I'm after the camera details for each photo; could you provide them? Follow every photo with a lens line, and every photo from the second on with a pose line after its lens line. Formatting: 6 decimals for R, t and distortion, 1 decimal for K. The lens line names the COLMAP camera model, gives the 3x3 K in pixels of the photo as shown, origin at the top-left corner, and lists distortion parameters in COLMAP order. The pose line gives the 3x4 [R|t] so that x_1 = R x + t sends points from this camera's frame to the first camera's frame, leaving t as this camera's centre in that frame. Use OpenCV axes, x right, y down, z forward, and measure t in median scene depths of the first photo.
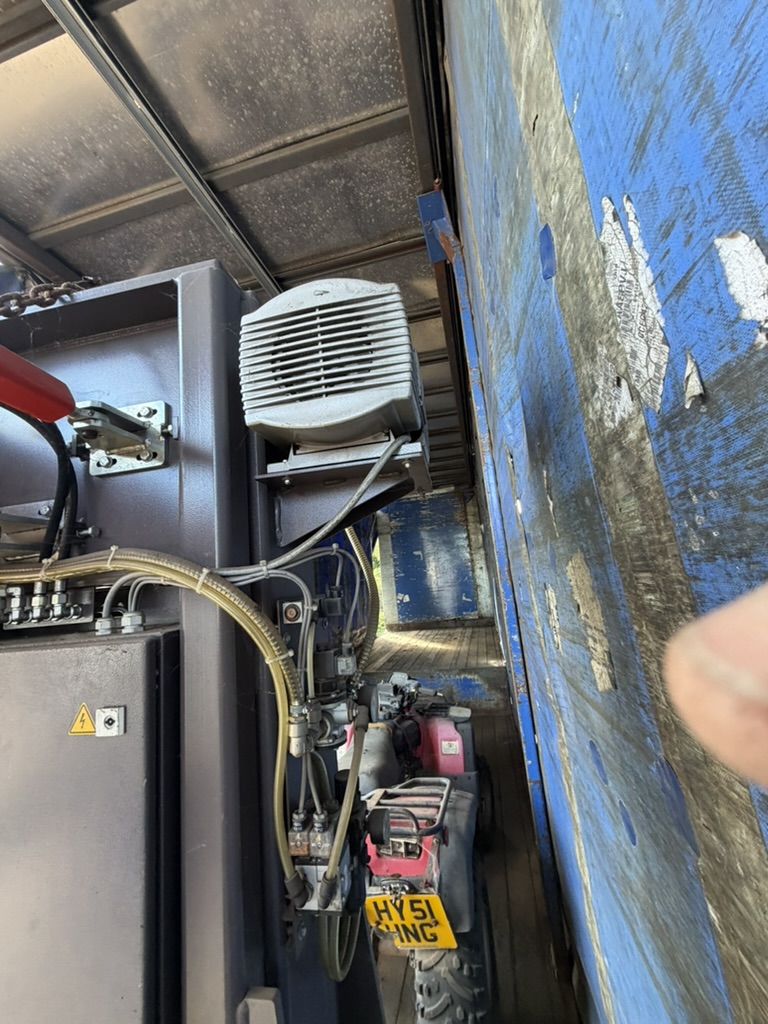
lens RADIAL K [[402.0, 0, 384.5], [0, 402.0, 511.1], [0, 0, 1]] dist [-0.002636, -0.001061]
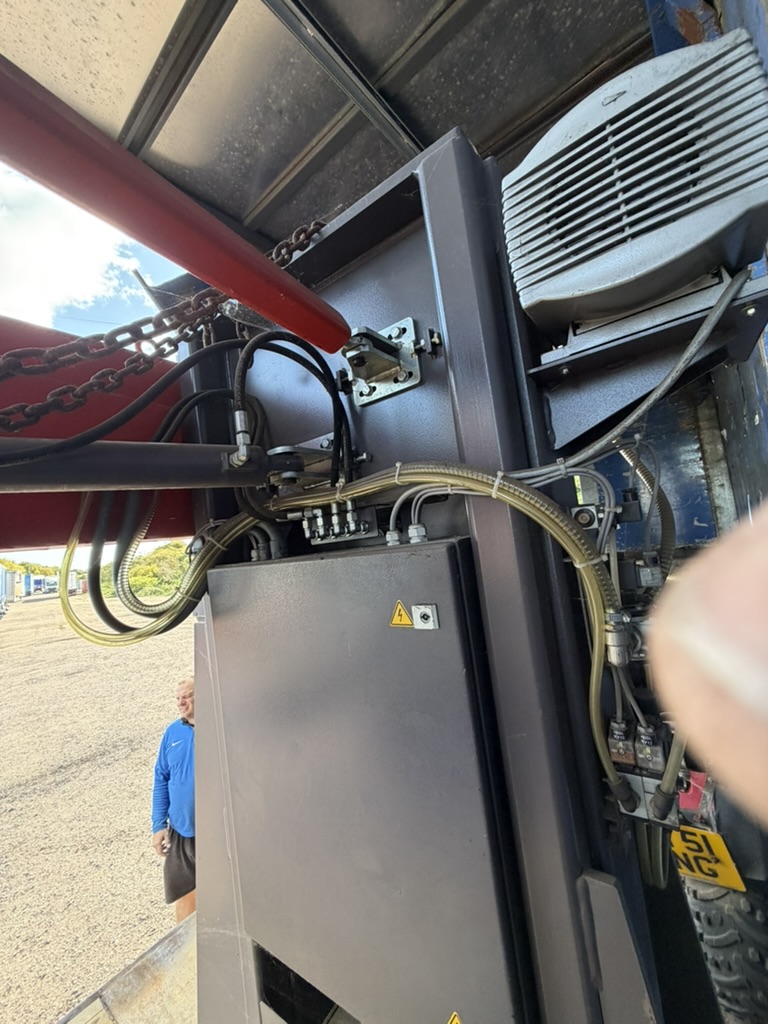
lens RADIAL K [[402.0, 0, 385.7], [0, 402.0, 510.9], [0, 0, 1]] dist [-0.002636, -0.001061]
pose [[0.900345, -0.050024, -0.432292, -0.234194], [0.119141, 0.983753, 0.134300, 0.062020], [0.418550, -0.172420, 0.891677, 0.014209]]
